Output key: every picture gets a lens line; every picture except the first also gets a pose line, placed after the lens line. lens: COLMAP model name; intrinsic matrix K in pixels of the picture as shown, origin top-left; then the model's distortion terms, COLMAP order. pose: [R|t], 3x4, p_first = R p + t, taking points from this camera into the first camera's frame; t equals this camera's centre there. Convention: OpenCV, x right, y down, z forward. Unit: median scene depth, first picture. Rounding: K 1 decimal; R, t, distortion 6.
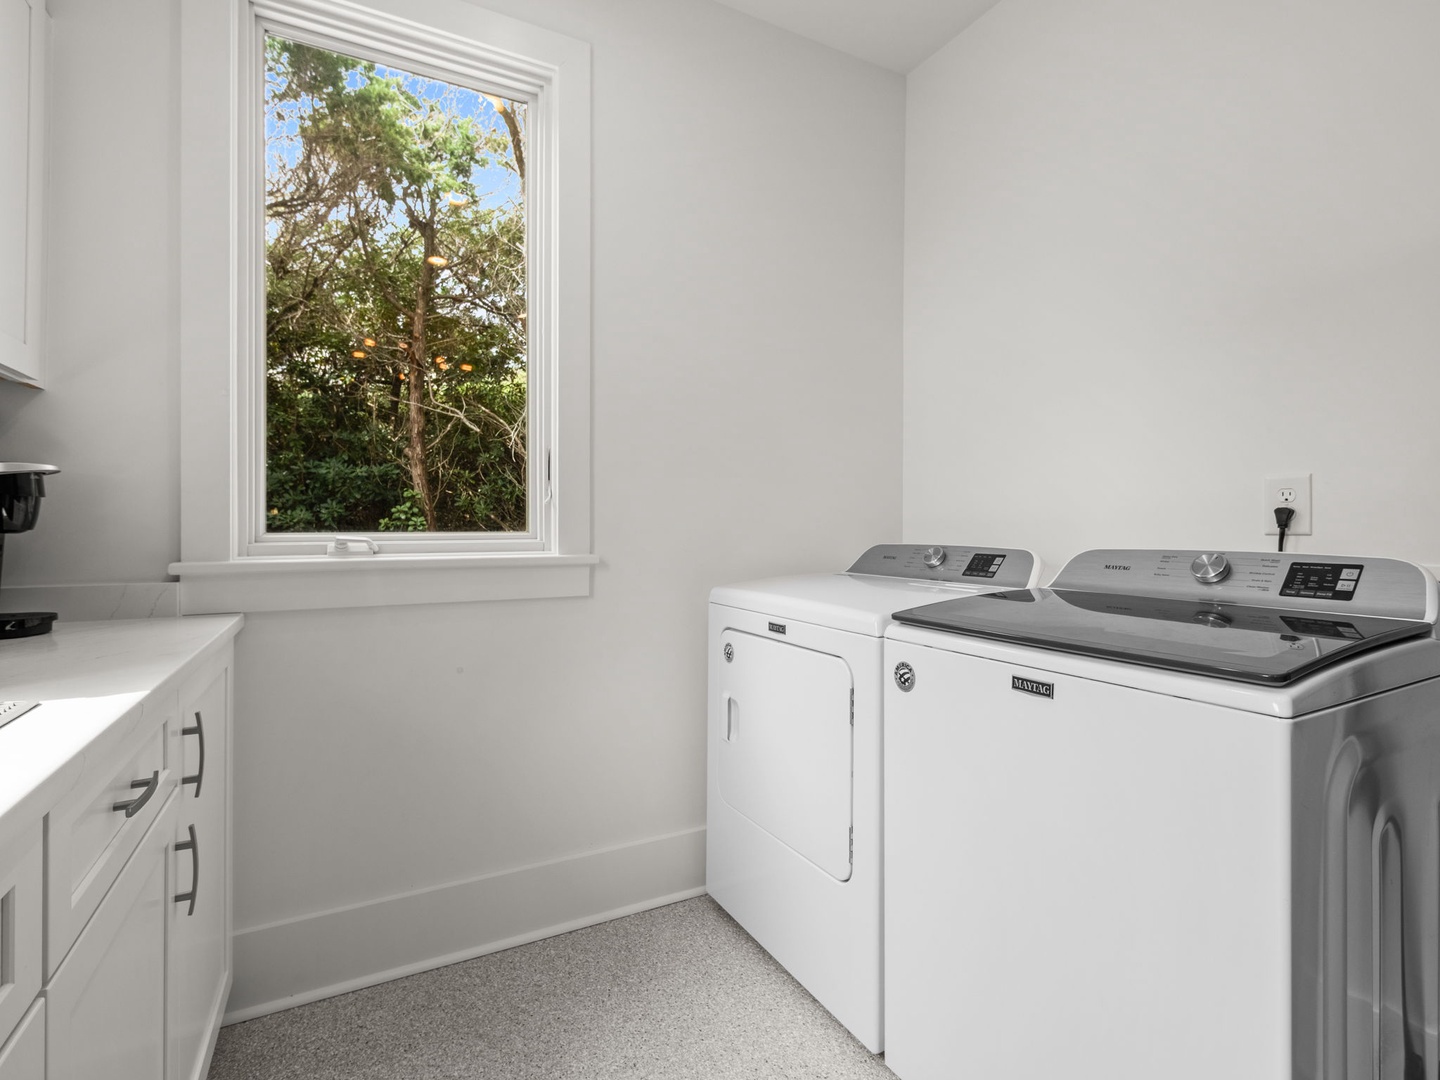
lens RADIAL K [[699.2, 0, 716.9], [0, 699.2, 522.6], [0, 0, 1]] dist [-0.000254, 0.000320]
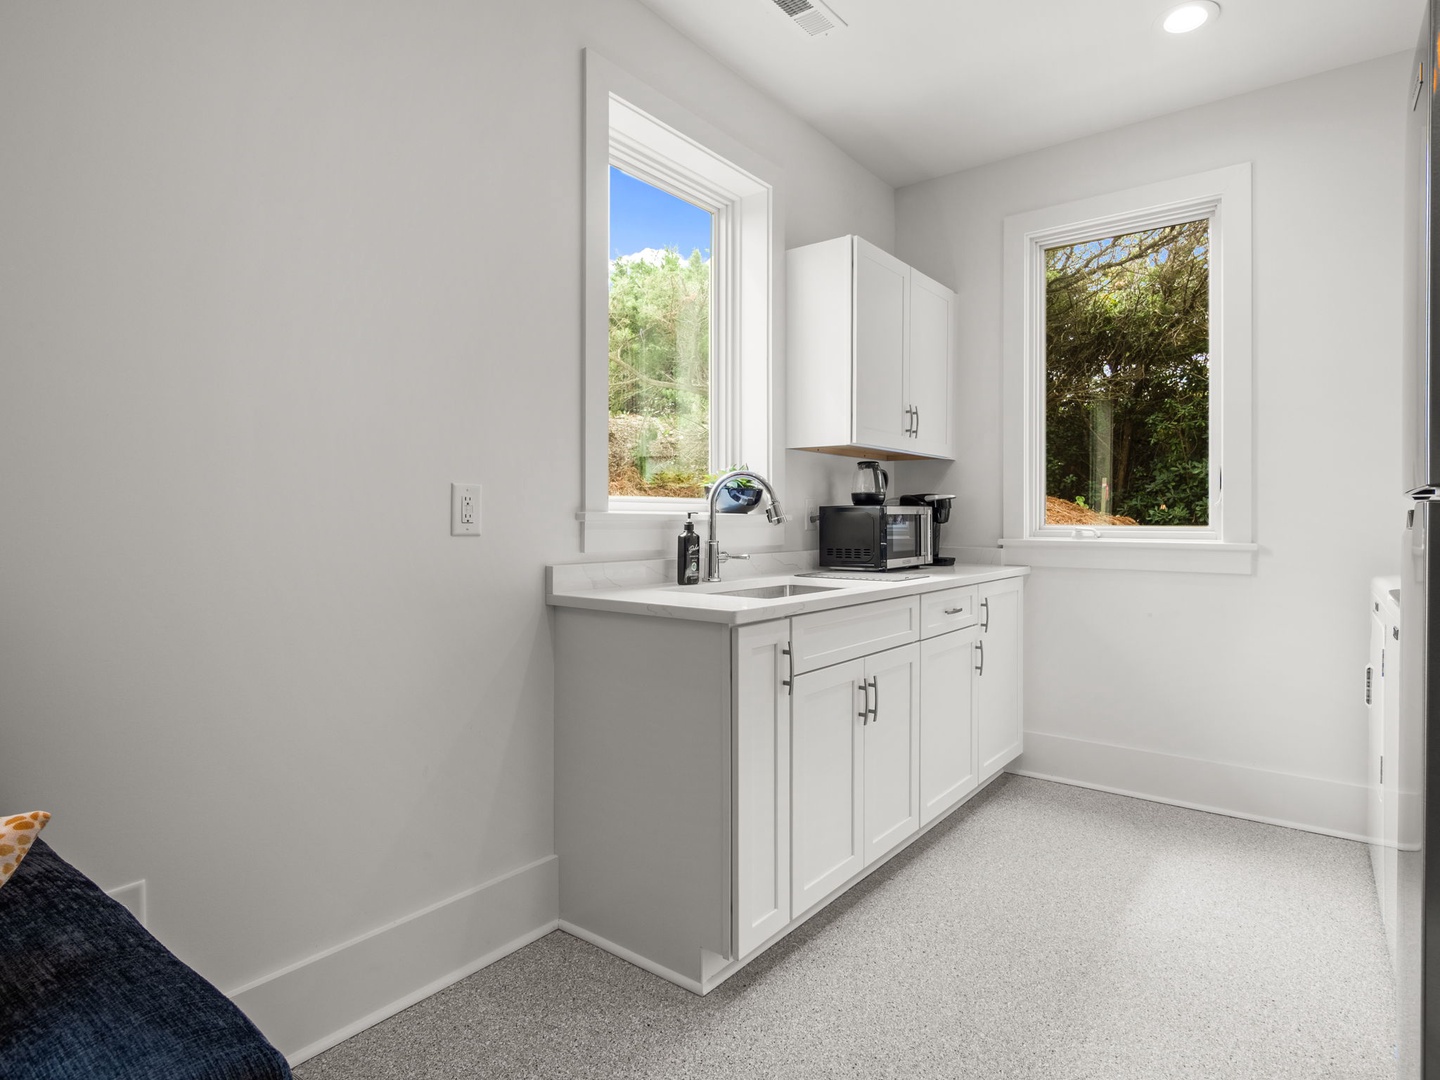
lens RADIAL K [[836.1, 0, 723.2], [0, 836.1, 515.9], [0, 0, 1]] dist [-0.001395, 0.000128]
pose [[0.423804, -0.002512, -0.905751, 0.962903], [-0.000160, 0.999996, -0.002848, -0.002400], [0.905754, 0.001352, 0.423802, -0.678171]]
